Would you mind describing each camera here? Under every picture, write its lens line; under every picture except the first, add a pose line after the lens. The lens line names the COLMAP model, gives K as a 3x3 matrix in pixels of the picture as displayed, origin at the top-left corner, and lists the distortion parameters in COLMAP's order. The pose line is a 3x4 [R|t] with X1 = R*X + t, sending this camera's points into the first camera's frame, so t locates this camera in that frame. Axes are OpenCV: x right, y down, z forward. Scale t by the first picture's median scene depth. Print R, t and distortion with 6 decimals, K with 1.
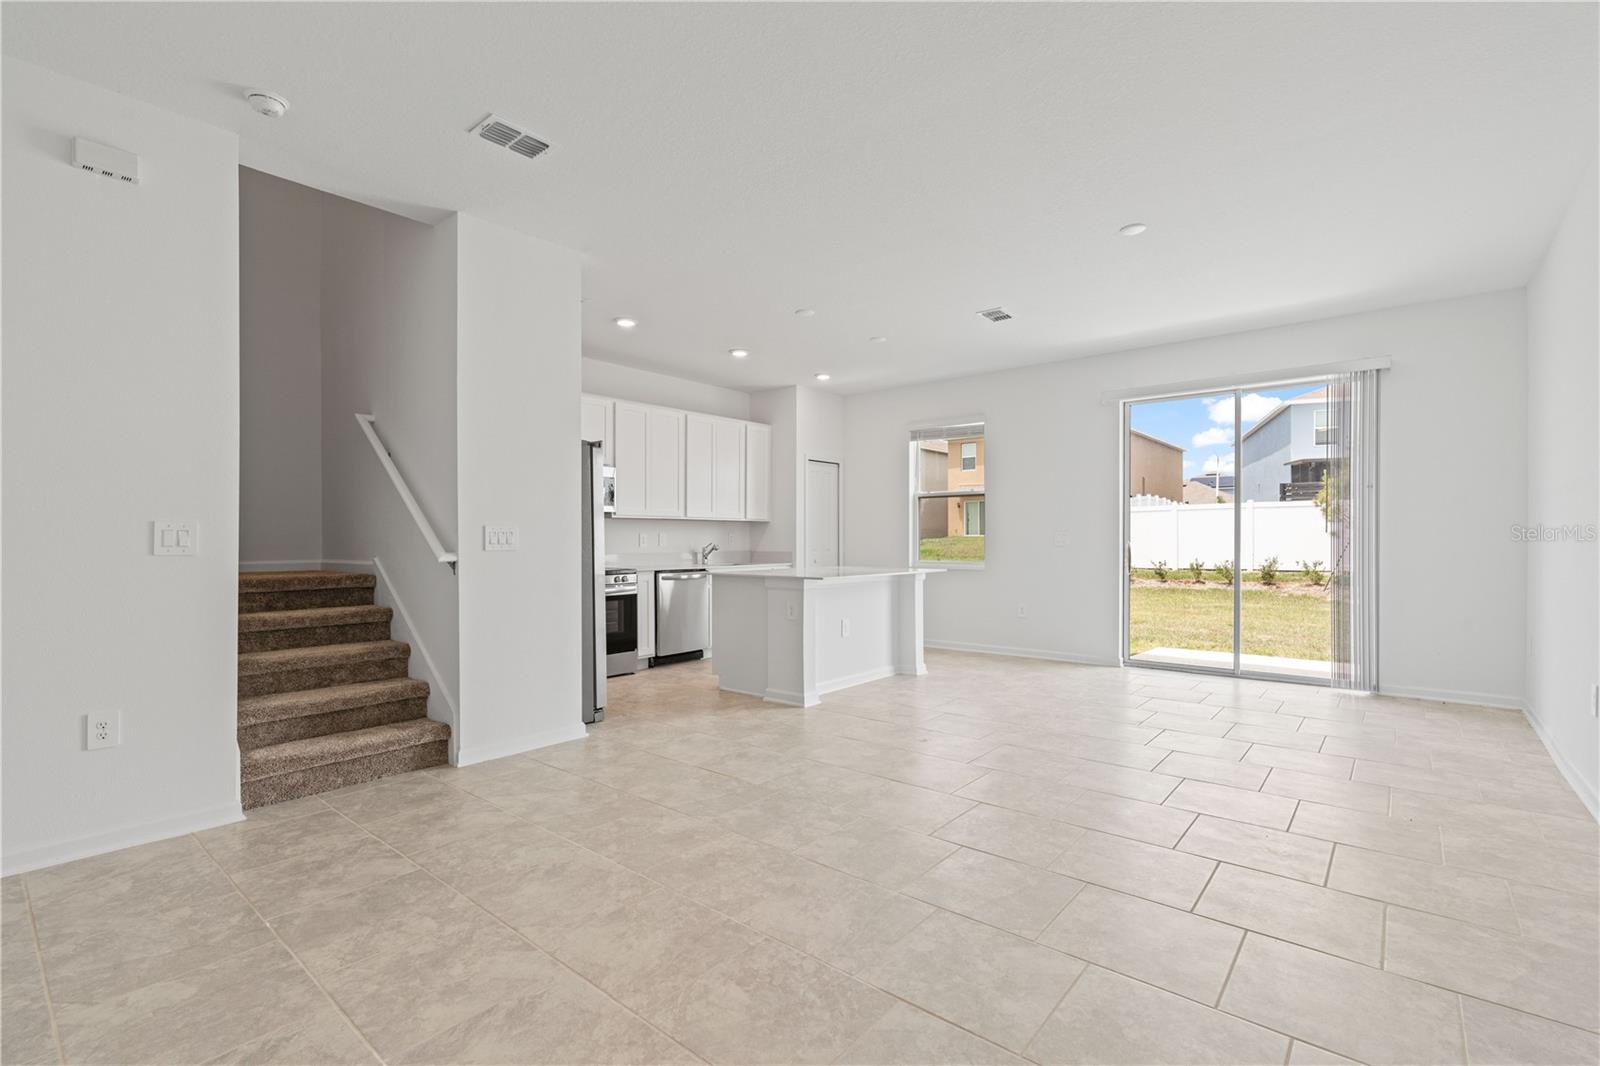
lens RADIAL K [[716.3, 0, 801.4], [0, 716.3, 543.5], [0, 0, 1]] dist [-0.011220, 0.004326]
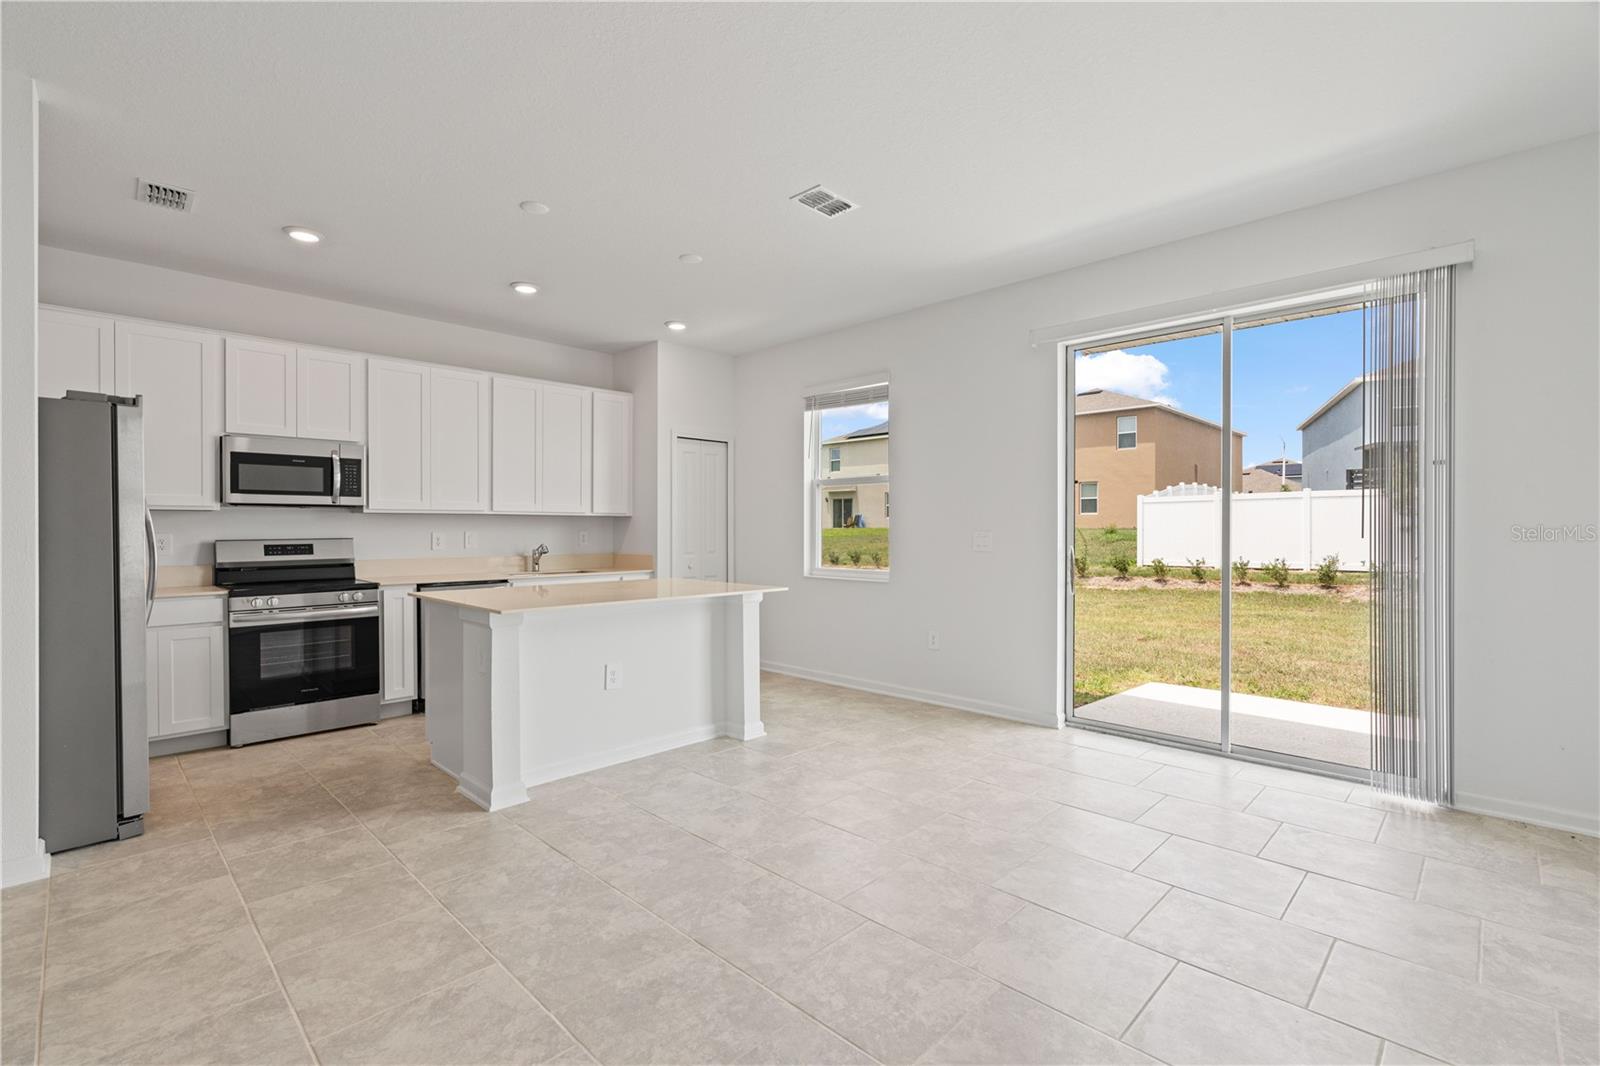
lens RADIAL K [[716.3, 0, 797.8], [0, 716.3, 531.5], [0, 0, 1]] dist [-0.011220, 0.004326]
pose [[0.997055, 0.001744, -0.076673, 0.296062], [-0.001957, 0.999994, -0.002704, -0.018126], [0.076668, 0.002846, 0.997053, 0.347652]]
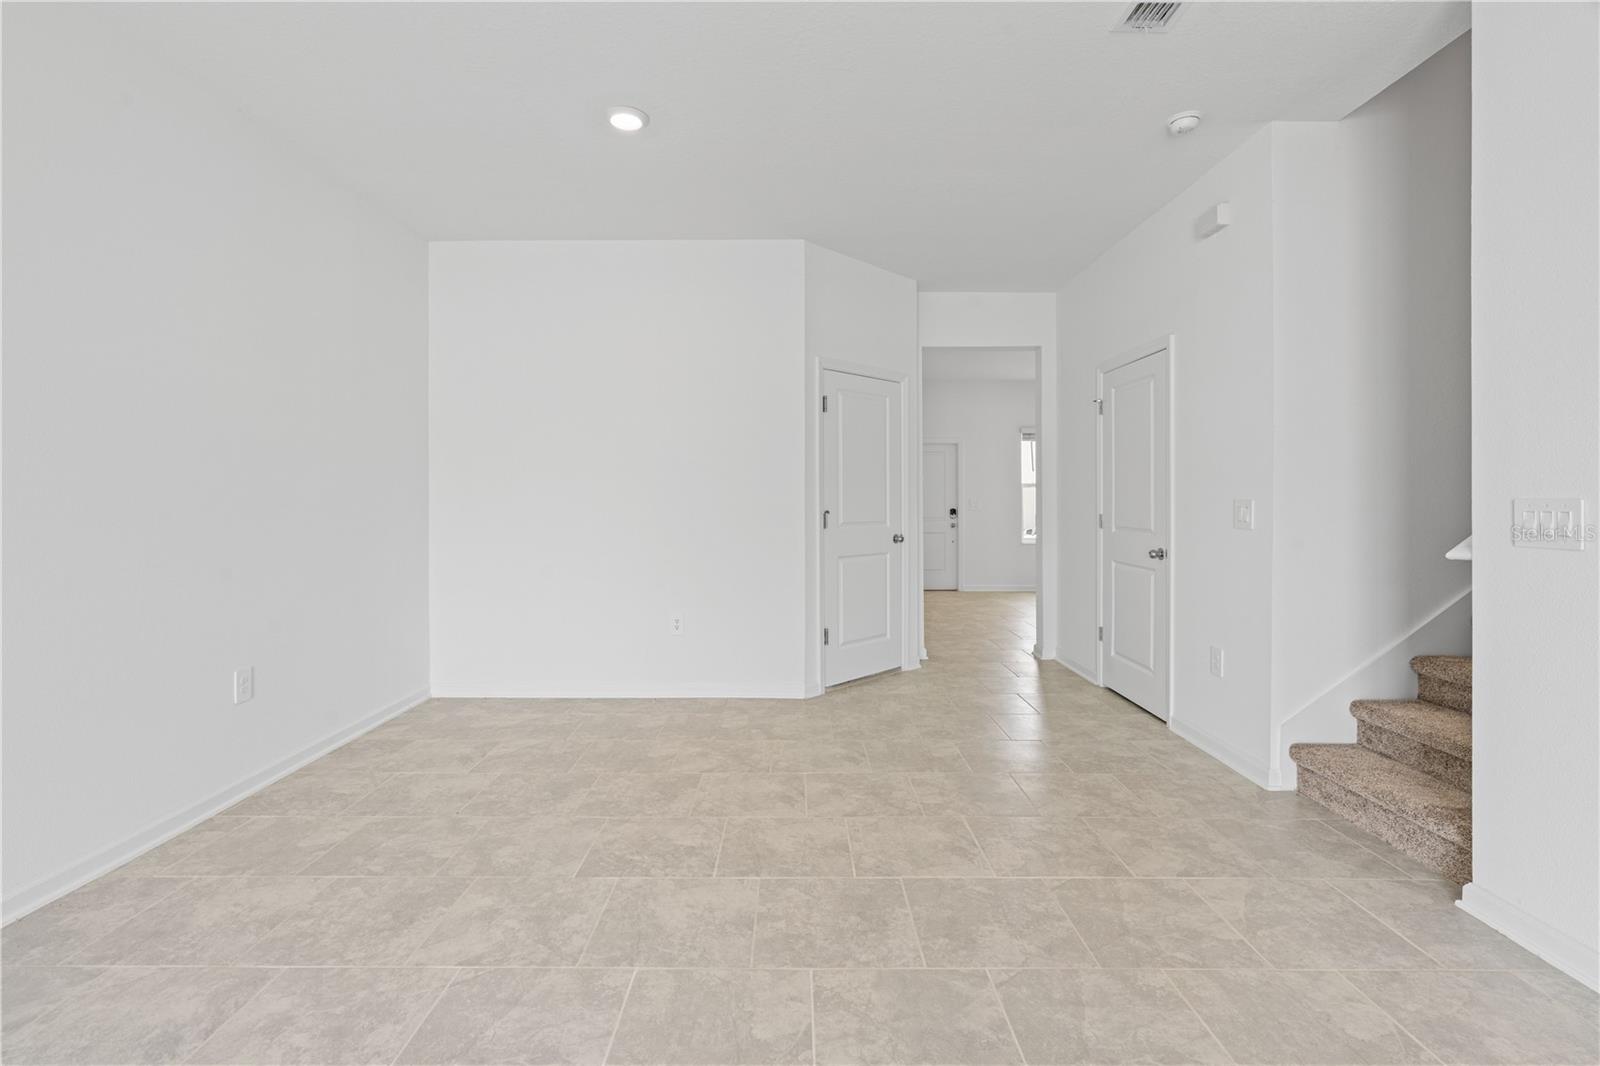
lens RADIAL K [[716.3, 0, 794.1], [0, 716.3, 502.8], [0, 0, 1]] dist [-0.011220, 0.004326]
pose [[-0.766009, 0.003946, -0.642818, 0.216893], [-0.001844, 0.999964, 0.008335, -0.017826], [0.642827, 0.007570, -0.765974, 0.734389]]
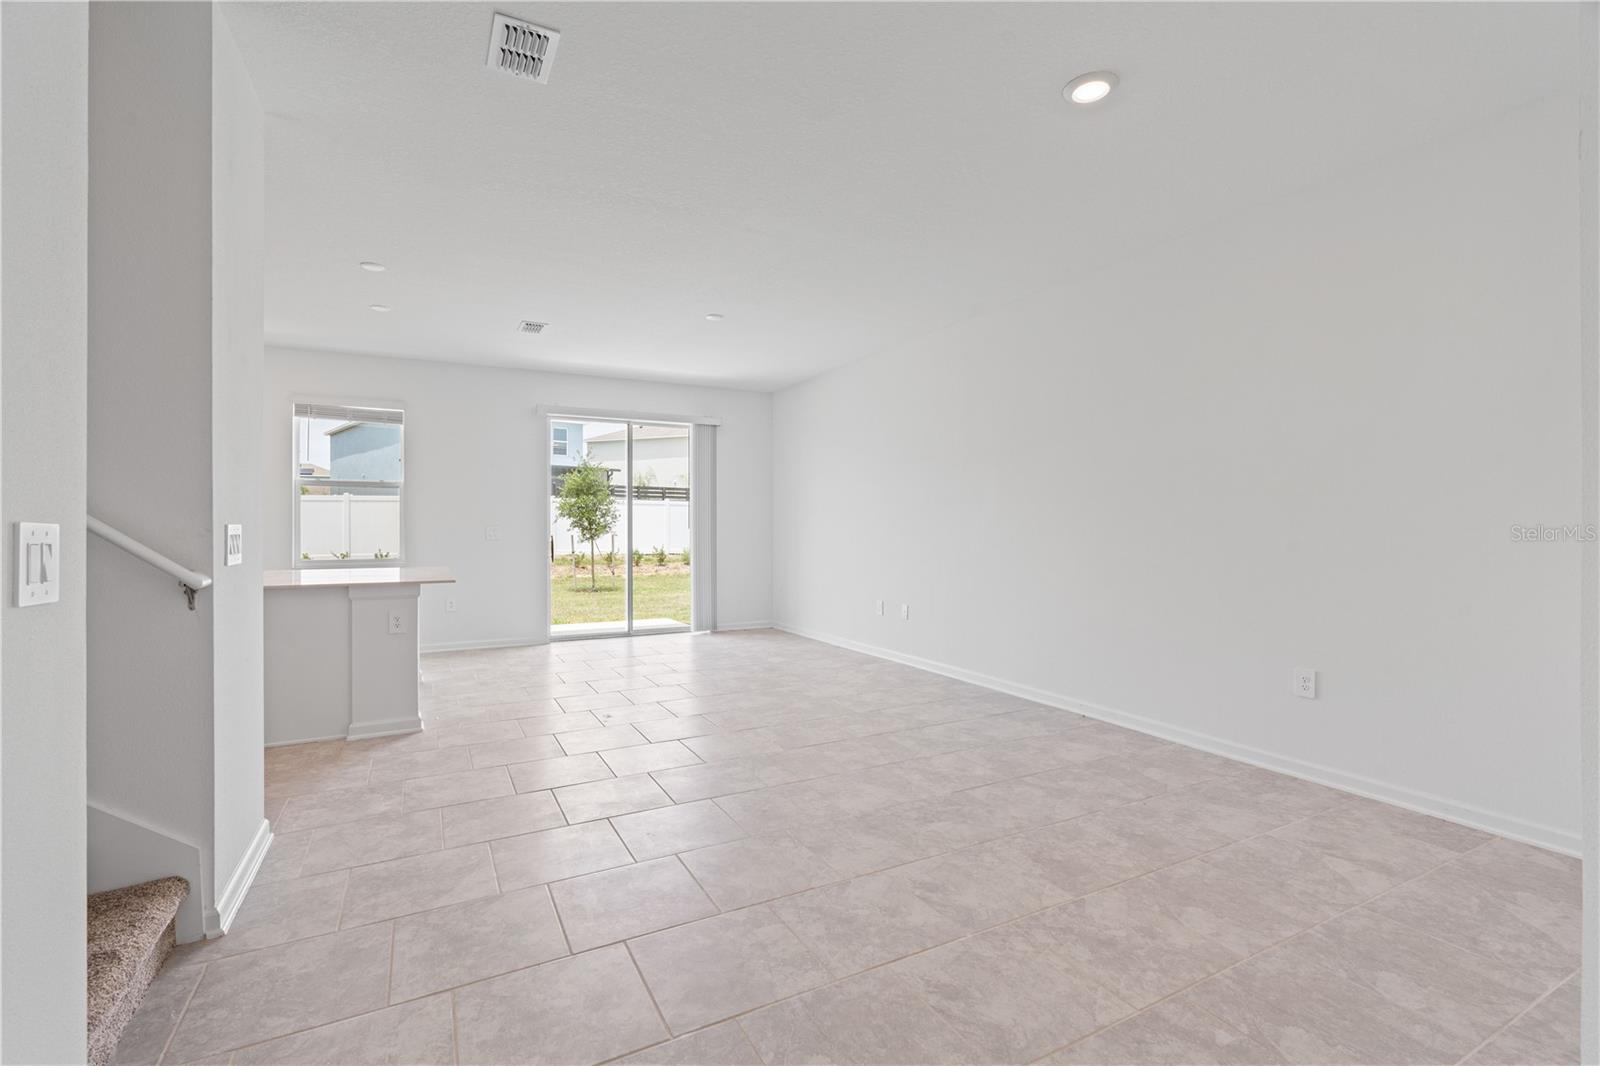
lens RADIAL K [[716.3, 0, 792.1], [0, 716.3, 529.8], [0, 0, 1]] dist [-0.011220, 0.004326]
pose [[0.382401, -0.002532, 0.923993, -0.565628], [0.005836, 0.999983, 0.000325, -0.012022], [-0.923978, 0.005268, 0.382409, 0.228053]]
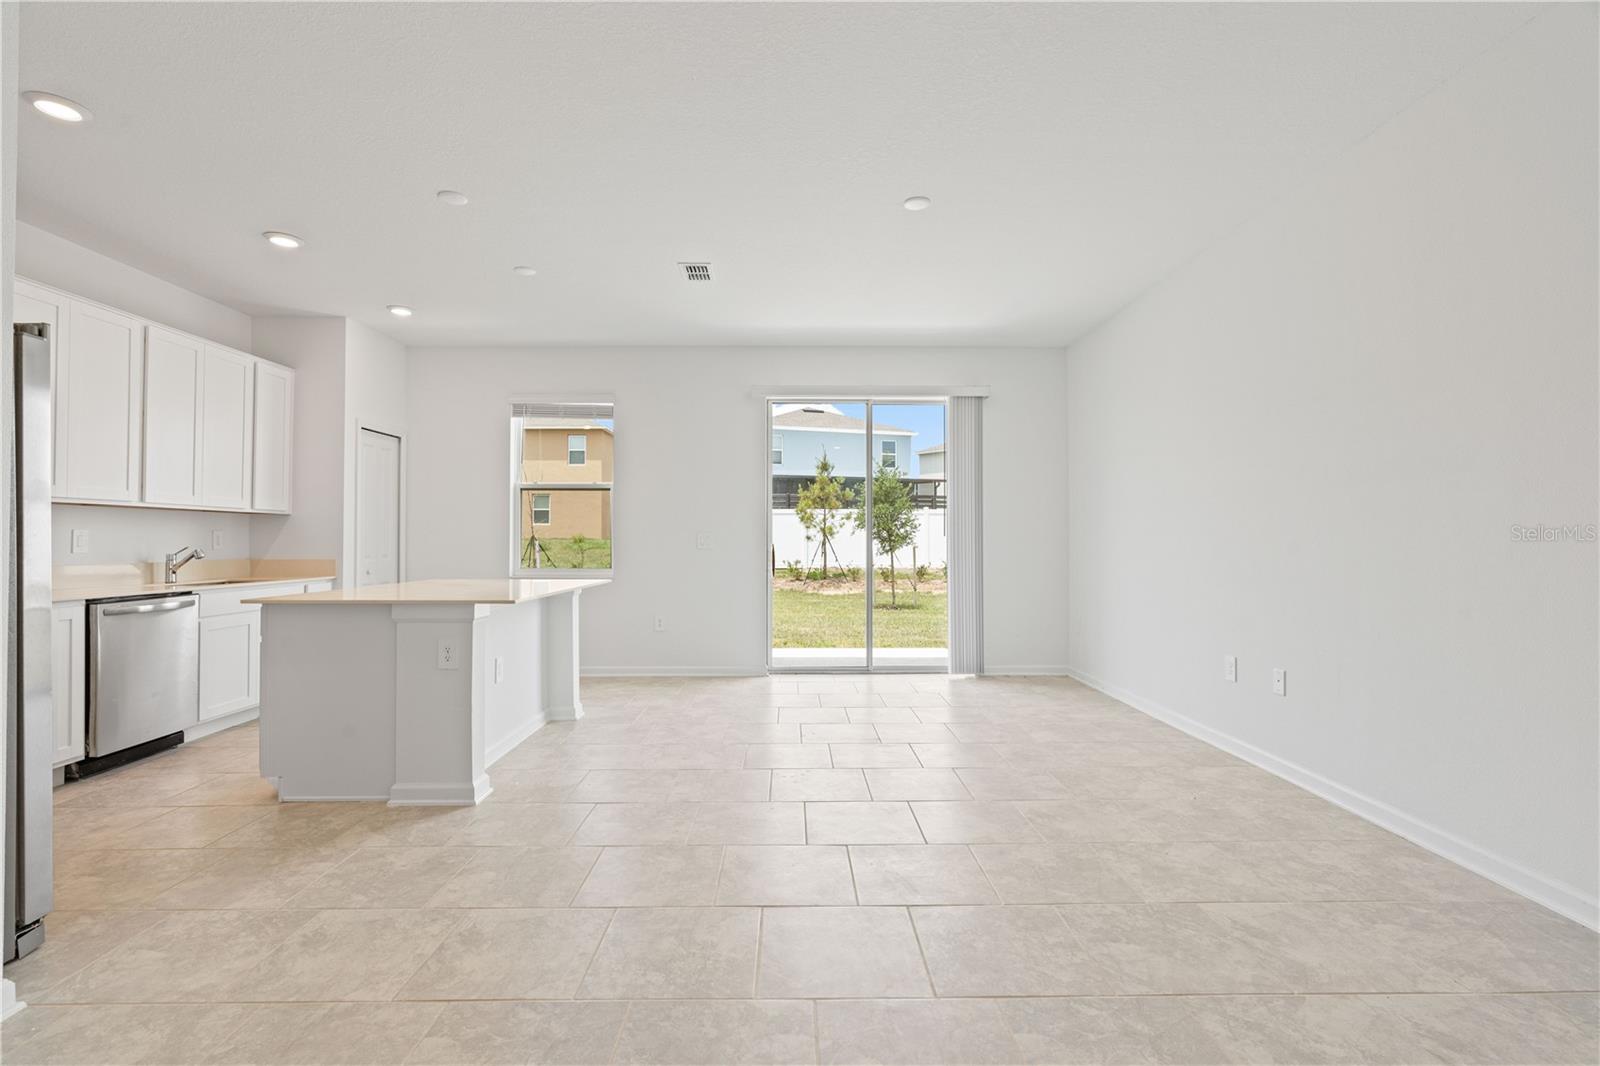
lens RADIAL K [[716.3, 0, 792.7], [0, 716.3, 532.2], [0, 0, 1]] dist [-0.011220, 0.004326]
pose [[0.761641, 0.009420, 0.647931, -0.176424], [0.002654, 0.999841, -0.017656, -0.002091], [-0.647994, 0.015167, 0.761495, 0.296359]]
